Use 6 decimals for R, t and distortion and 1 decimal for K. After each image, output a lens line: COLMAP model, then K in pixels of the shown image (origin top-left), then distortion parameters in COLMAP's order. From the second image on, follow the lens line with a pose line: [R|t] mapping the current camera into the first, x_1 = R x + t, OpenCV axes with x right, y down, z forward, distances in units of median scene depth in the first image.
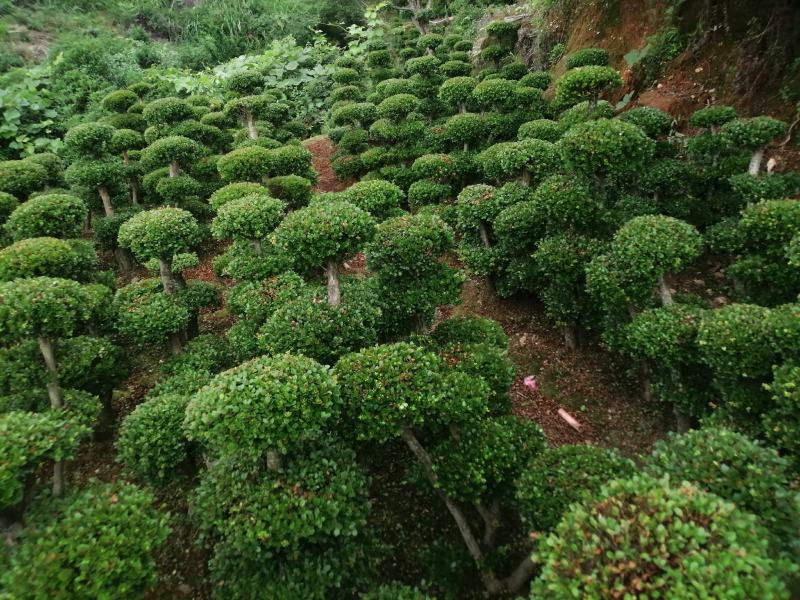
lens RADIAL K [[613.0, 0, 400.0], [0, 613.0, 300.0], [0, 0, 1]] dist [0.050866, -0.079090]
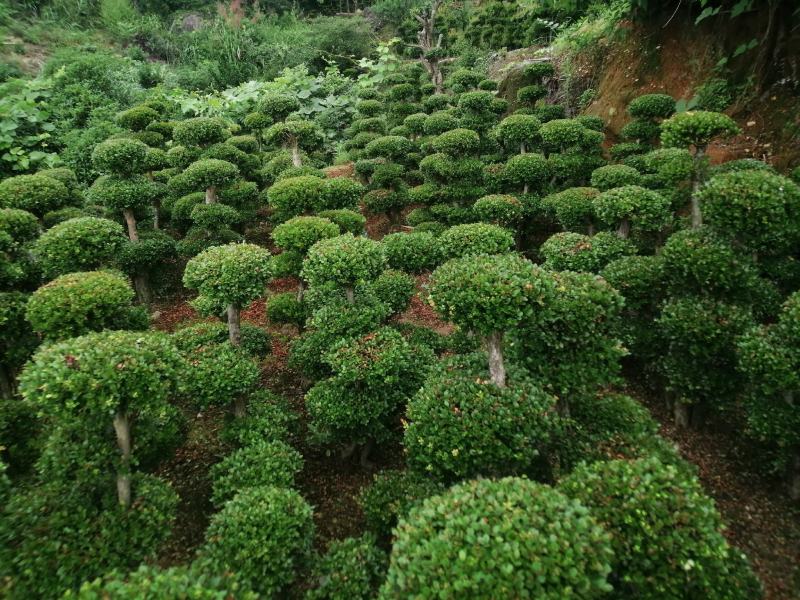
lens RADIAL K [[613.0, 0, 400.0], [0, 613.0, 300.0], [0, 0, 1]] dist [0.050866, -0.079090]
pose [[0.998046, 0.051778, 0.034965, -0.107267], [-0.049851, 0.997302, -0.053891, -0.021621], [-0.037661, 0.052043, 0.997934, 0.087863]]
